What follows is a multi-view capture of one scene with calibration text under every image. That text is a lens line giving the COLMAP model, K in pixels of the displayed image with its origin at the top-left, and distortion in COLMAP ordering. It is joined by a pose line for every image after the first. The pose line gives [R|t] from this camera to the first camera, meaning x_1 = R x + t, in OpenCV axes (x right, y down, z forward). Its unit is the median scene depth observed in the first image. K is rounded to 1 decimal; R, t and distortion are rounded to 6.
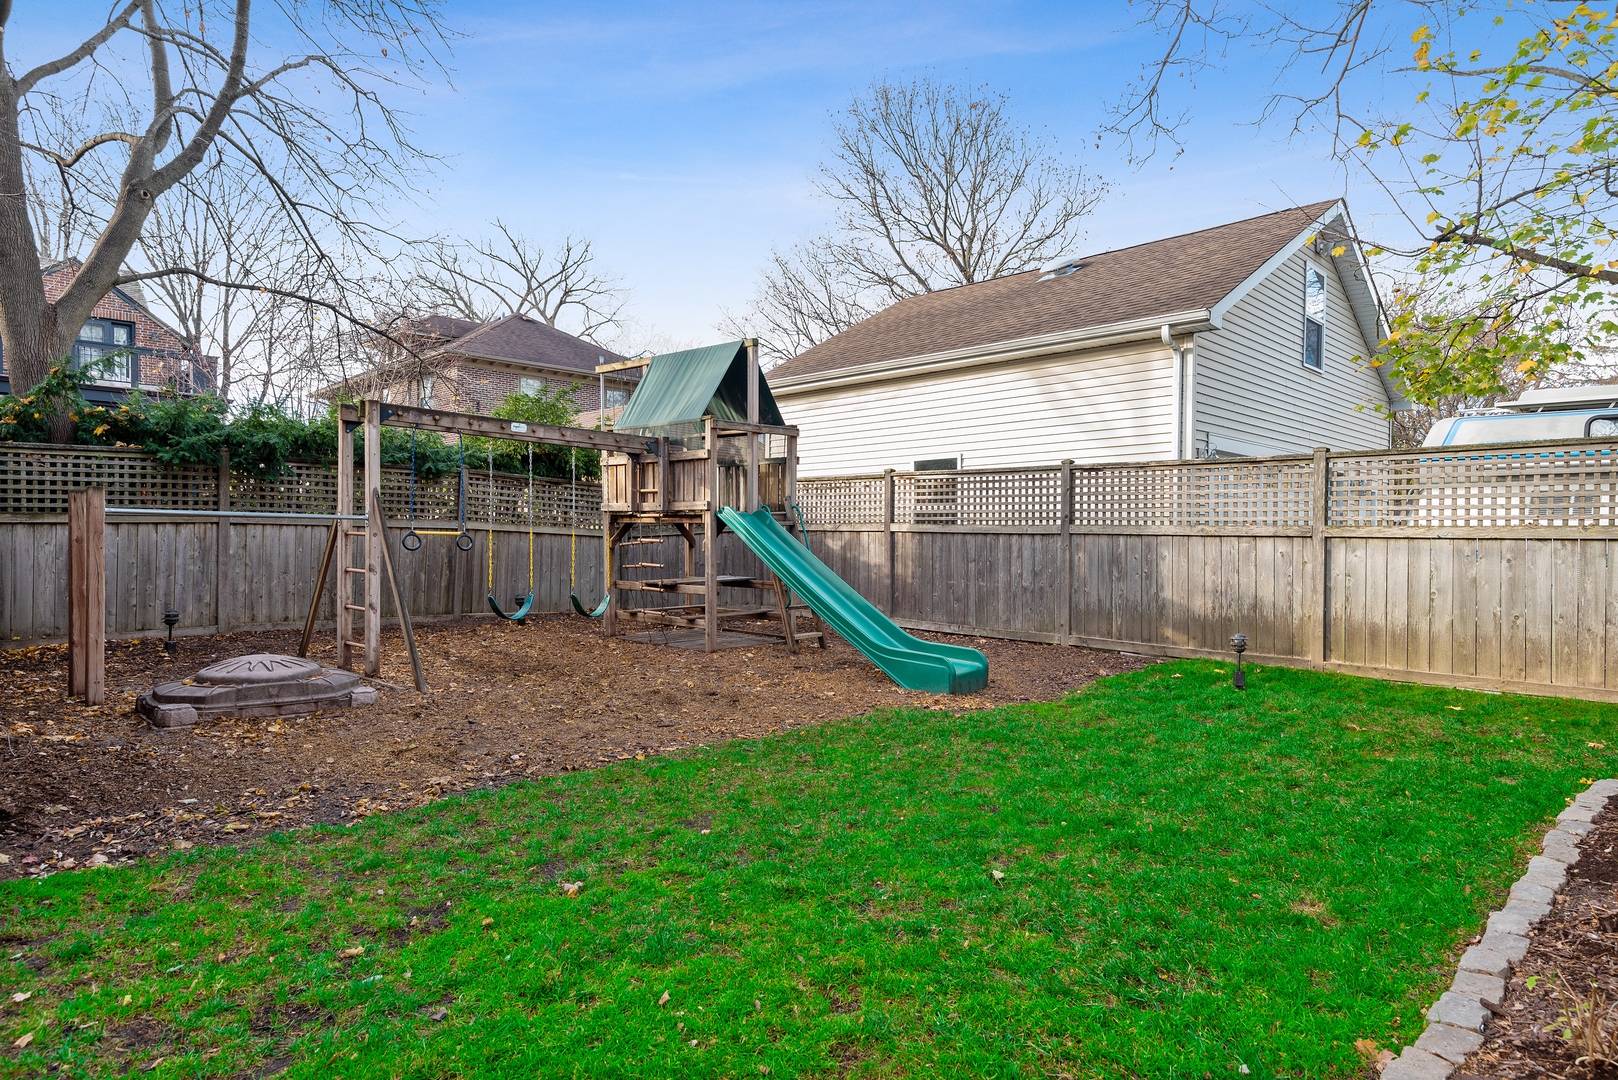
lens RADIAL K [[982.8, 0, 817.9], [0, 982.8, 545.5], [0, 0, 1]] dist [-0.002079, 0.002021]
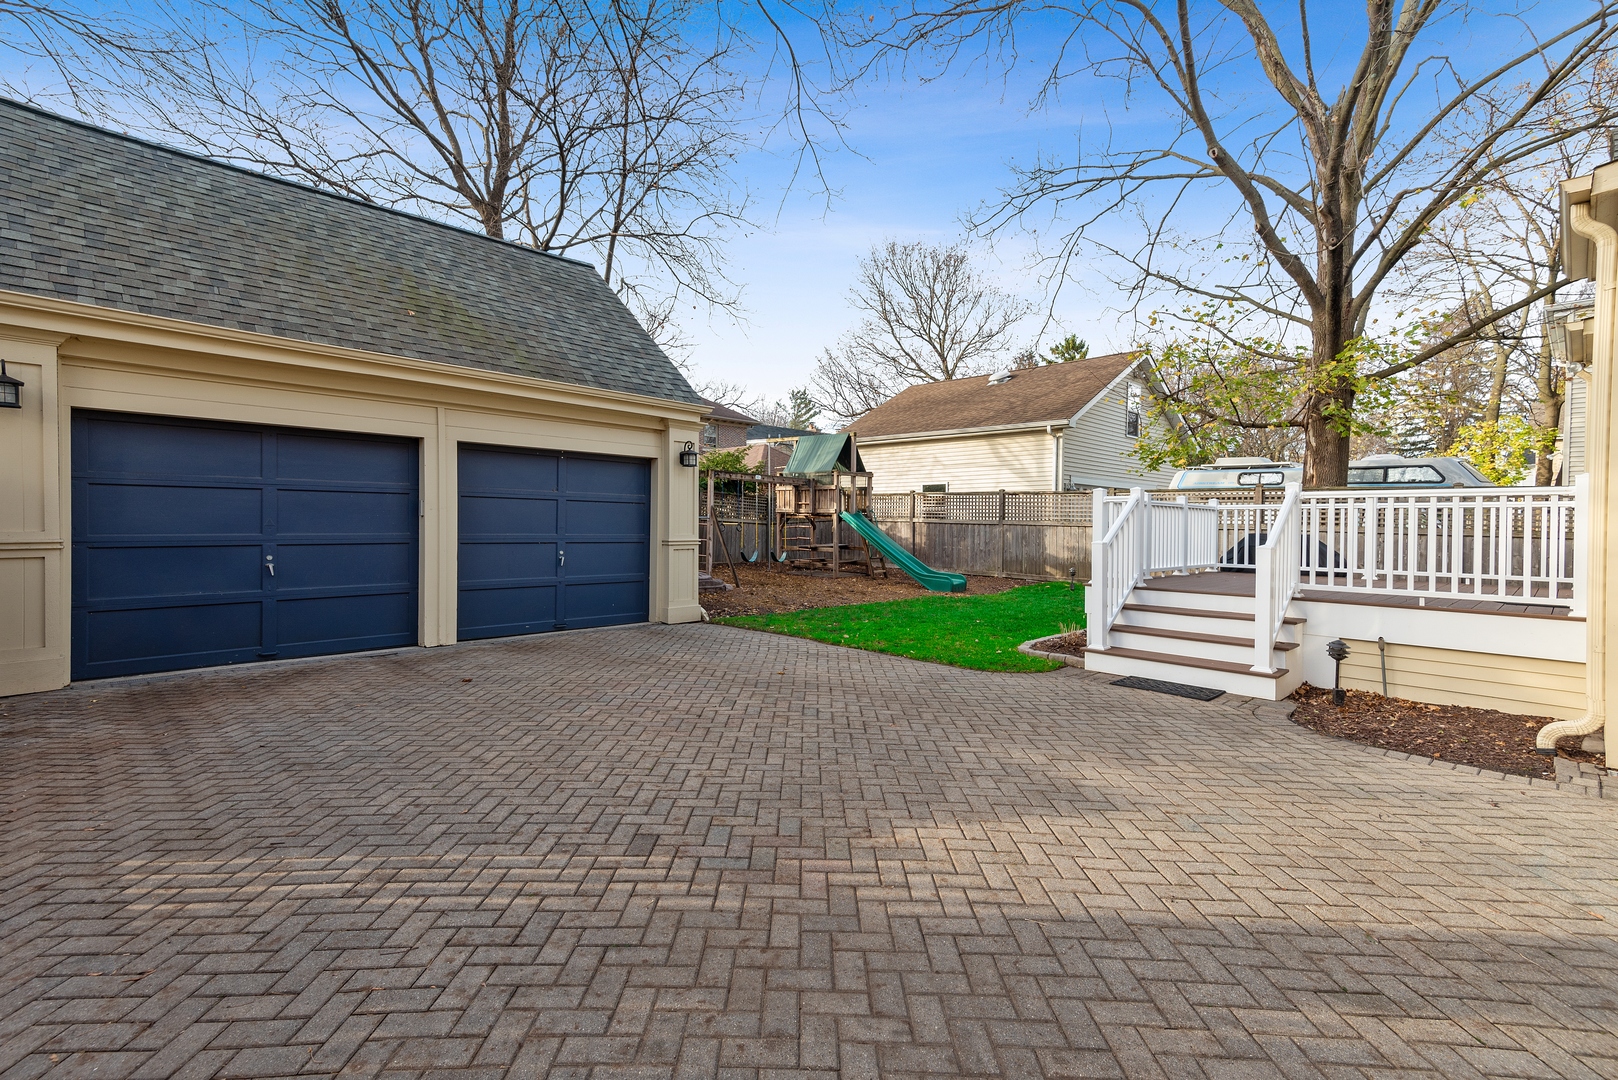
lens RADIAL K [[745.6, 0, 796.0], [0, 745.6, 527.6], [0, 0, 1]] dist [0.005928, 0.000569]
pose [[0.999593, 0.003897, -0.028245, -0.129316], [-0.003754, 0.999980, 0.005106, -0.010170], [0.028264, -0.004998, 0.999588, -0.557385]]
